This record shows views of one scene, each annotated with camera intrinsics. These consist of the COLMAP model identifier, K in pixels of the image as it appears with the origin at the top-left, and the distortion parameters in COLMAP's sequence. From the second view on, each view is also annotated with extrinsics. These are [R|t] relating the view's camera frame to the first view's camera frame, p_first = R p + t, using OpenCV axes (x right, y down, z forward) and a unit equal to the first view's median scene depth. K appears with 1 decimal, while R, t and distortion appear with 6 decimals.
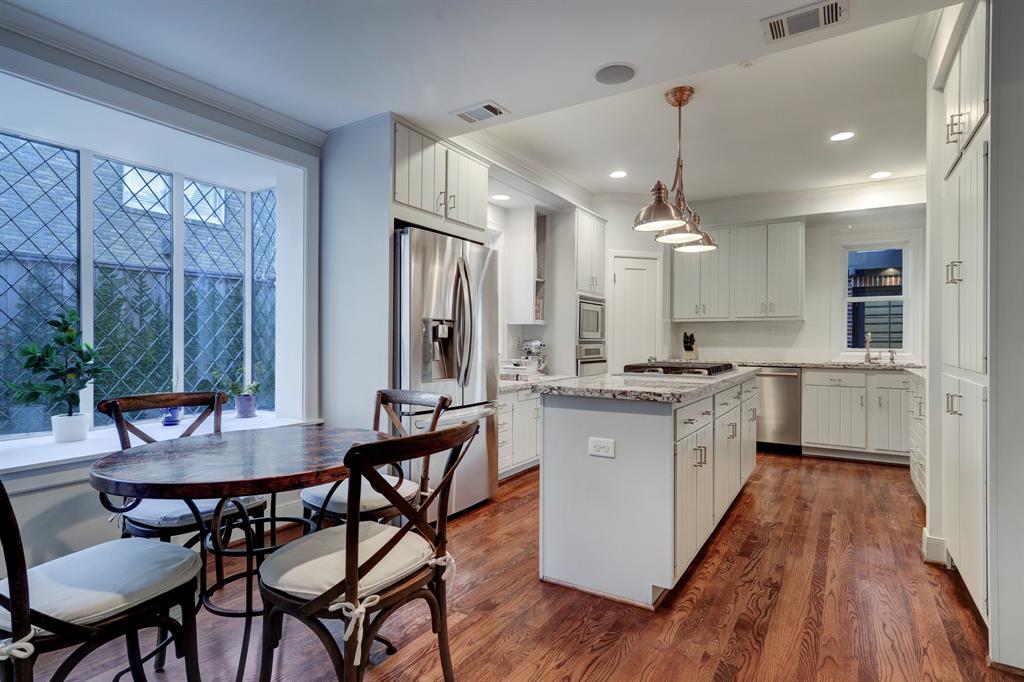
lens RADIAL K [[519.2, 0, 512.0], [0, 519.2, 341.0], [0, 0, 1]] dist [-0.000107, -0.000465]
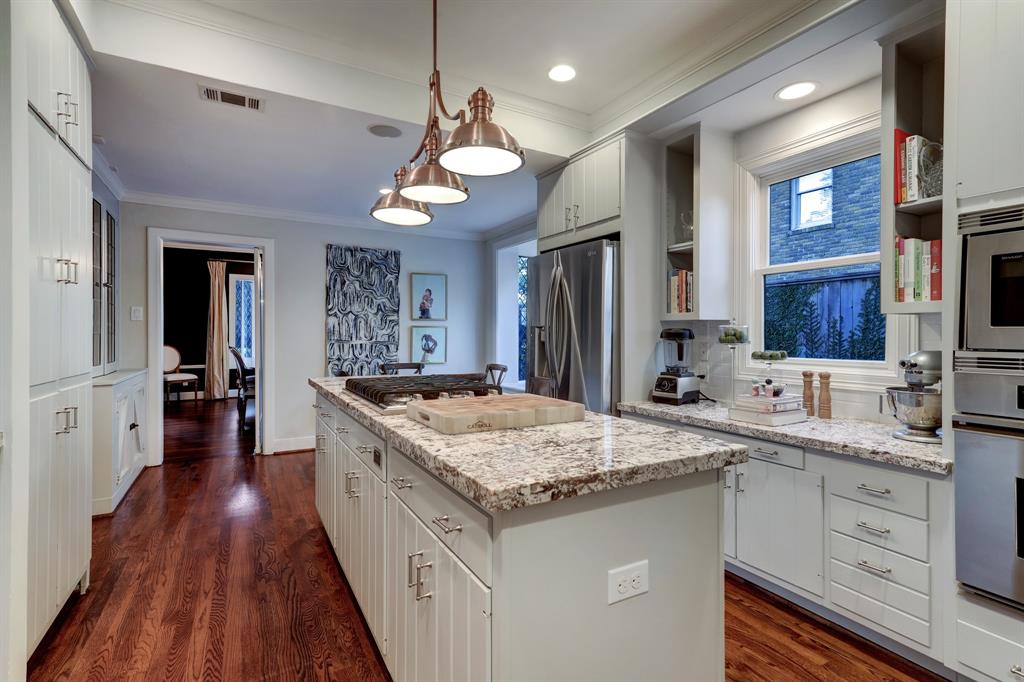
lens RADIAL K [[486.4, 0, 507.8], [0, 486.4, 337.5], [0, 0, 1]] dist [0.004116, 0.000779]
pose [[-0.476810, -0.001887, -0.879004, 0.996498], [-0.005999, 0.999981, 0.001107, -0.020739], [0.878986, 0.005802, -0.476813, 1.672404]]
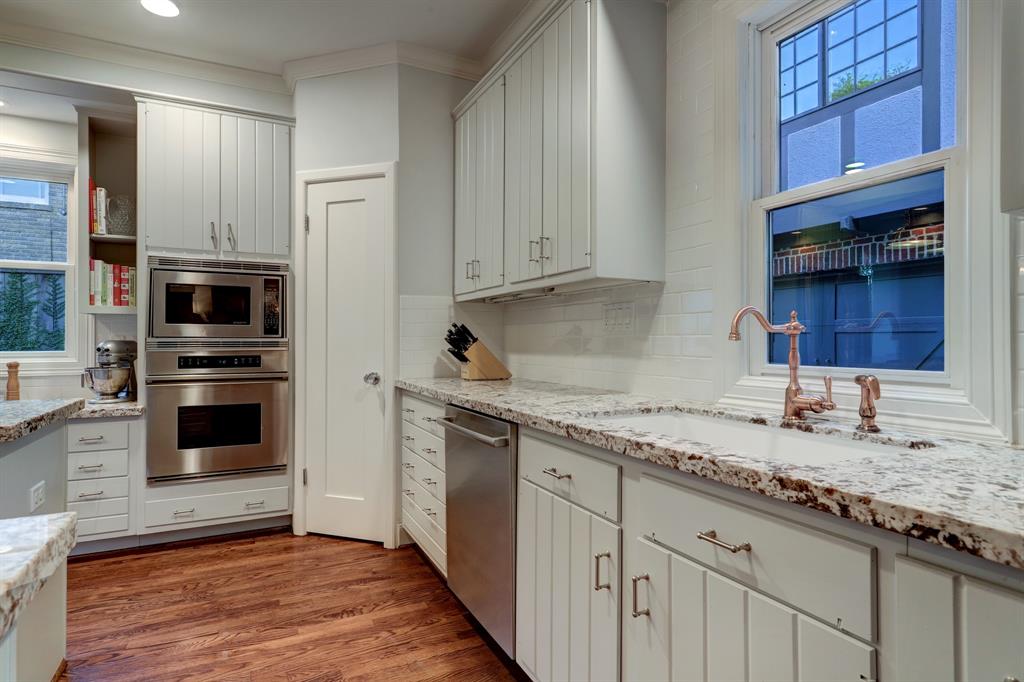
lens RADIAL K [[519.2, 0, 512.0], [0, 519.2, 341.0], [0, 0, 1]] dist [-0.000107, -0.000465]
pose [[0.868483, -0.004009, -0.495703, 1.347702], [0.005181, 0.999986, 0.000989, 0.000450], [0.495692, -0.003427, 0.868492, 1.344514]]
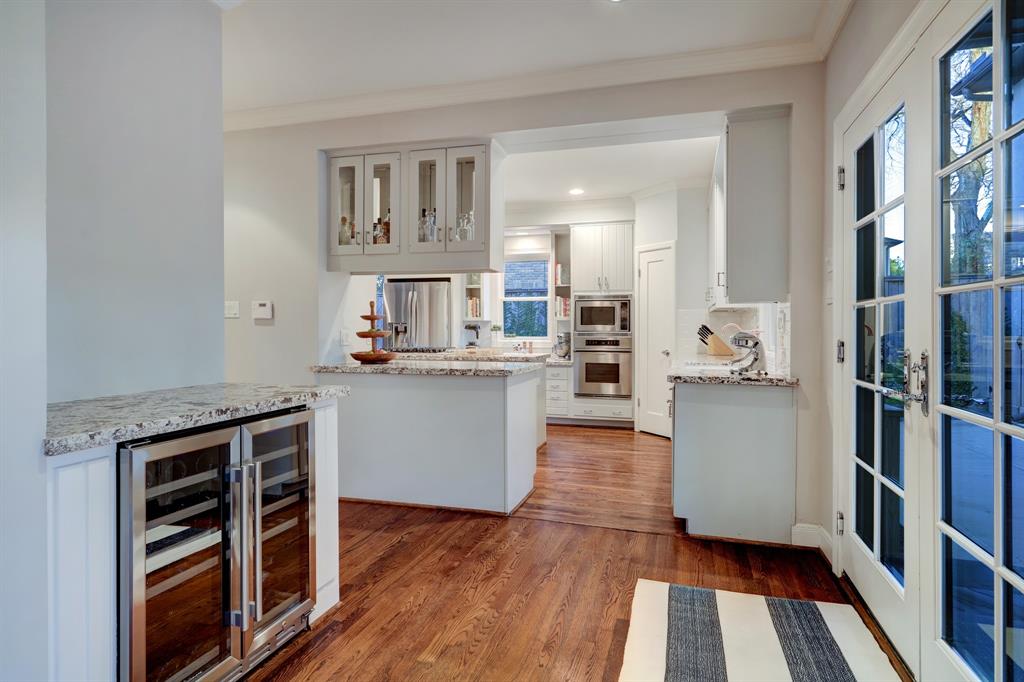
lens RADIAL K [[604.9, 0, 511.8], [0, 604.9, 329.0], [0, 0, 1]] dist [-0.000104, -0.000018]
pose [[0.265255, -0.002557, -0.964175, 2.684802], [0.003875, 0.999991, -0.001586, -0.015324], [0.964171, -0.003316, 0.265262, 0.913469]]
